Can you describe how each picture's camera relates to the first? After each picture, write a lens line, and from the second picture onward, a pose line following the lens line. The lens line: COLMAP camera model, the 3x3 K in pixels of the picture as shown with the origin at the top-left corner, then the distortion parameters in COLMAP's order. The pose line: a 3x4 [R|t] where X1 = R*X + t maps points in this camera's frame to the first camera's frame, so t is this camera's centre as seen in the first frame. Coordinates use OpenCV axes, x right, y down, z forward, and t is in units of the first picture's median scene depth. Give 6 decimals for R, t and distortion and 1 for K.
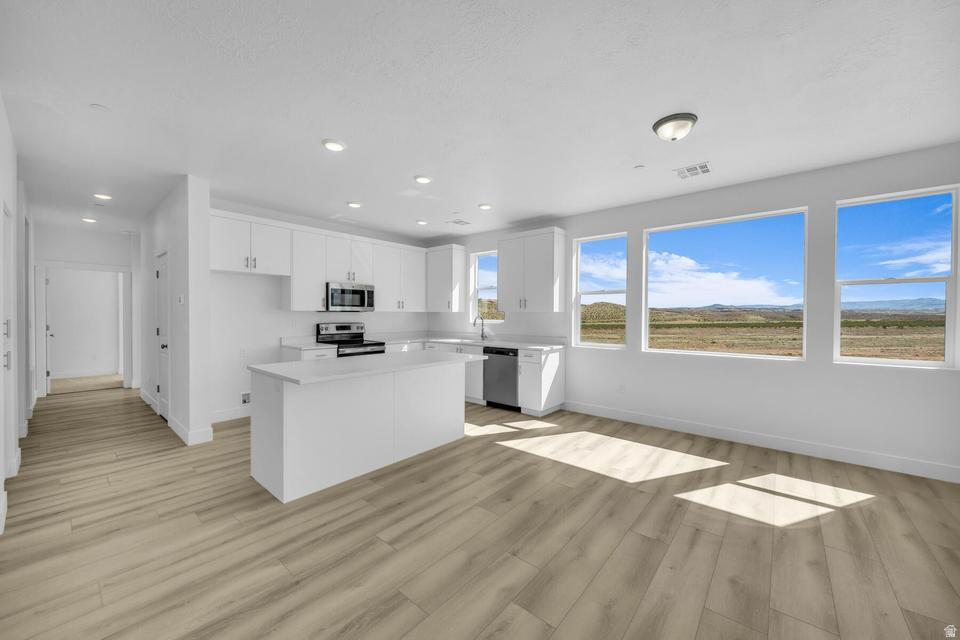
lens RADIAL K [[362.3, 0, 469.4], [0, 362.3, 318.6], [0, 0, 1]] dist [-0.002265, -0.000226]
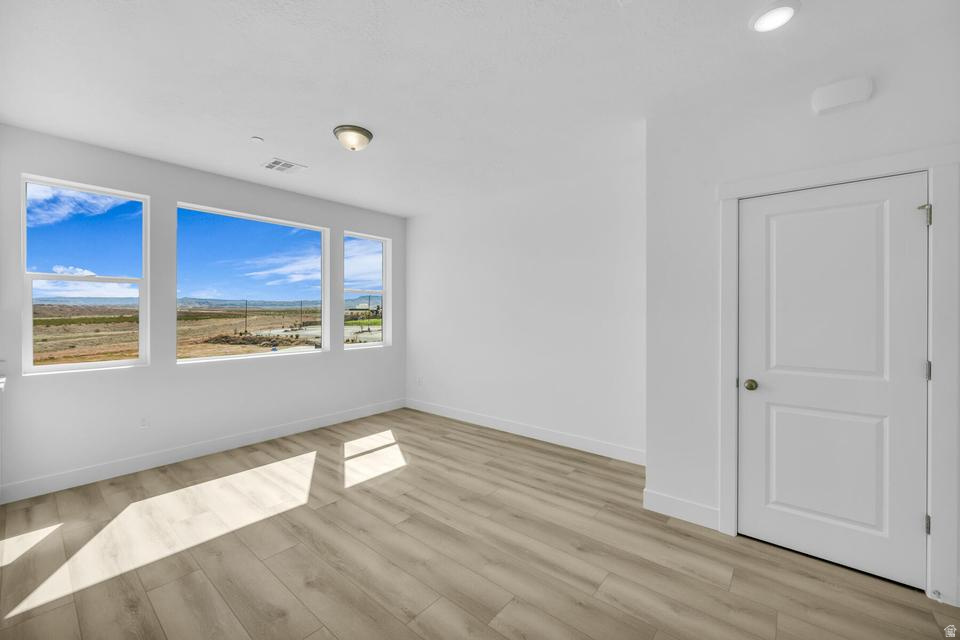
lens RADIAL K [[381.1, 0, 481.8], [0, 381.1, 313.6], [0, 0, 1]] dist [-0.001378, -0.000225]
pose [[-0.032253, -0.004628, 0.999469, -0.305703], [0.007536, 0.999960, 0.004873, -0.012777], [-0.999451, 0.007690, -0.032217, 0.363050]]
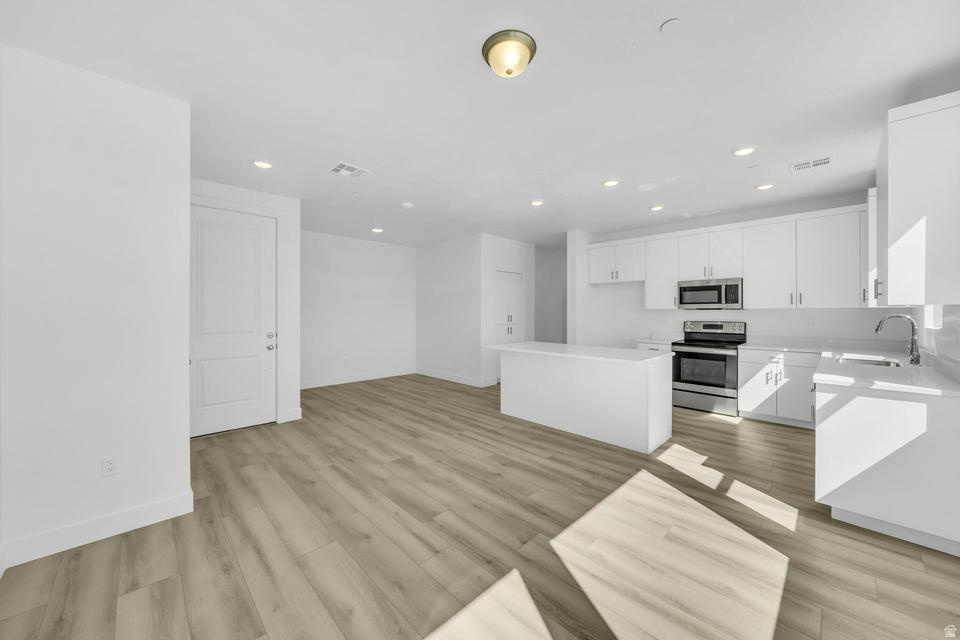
lens RADIAL K [[348.2, 0, 481.3], [0, 348.2, 313.0], [0, 0, 1]] dist [-0.001746, -0.000141]
pose [[-0.071194, -0.000310, -0.997462, 0.694196], [-0.009334, 0.999956, 0.000355, -0.005327], [0.997419, 0.009336, -0.071194, 0.543976]]
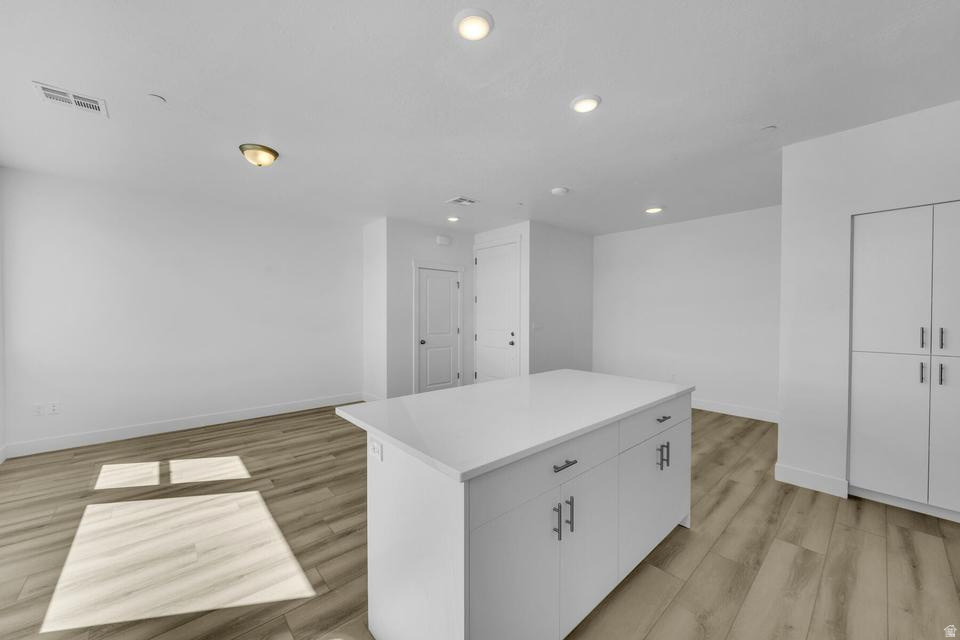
lens RADIAL K [[362.9, 0, 475.9], [0, 362.9, 318.6], [0, 0, 1]] dist [-0.001339, -0.000154]
pose [[-0.992403, -0.006841, 0.122839, -0.147899], [-0.004098, 0.999737, 0.022564, -0.019787], [-0.122961, 0.021889, -0.992170, 1.133520]]
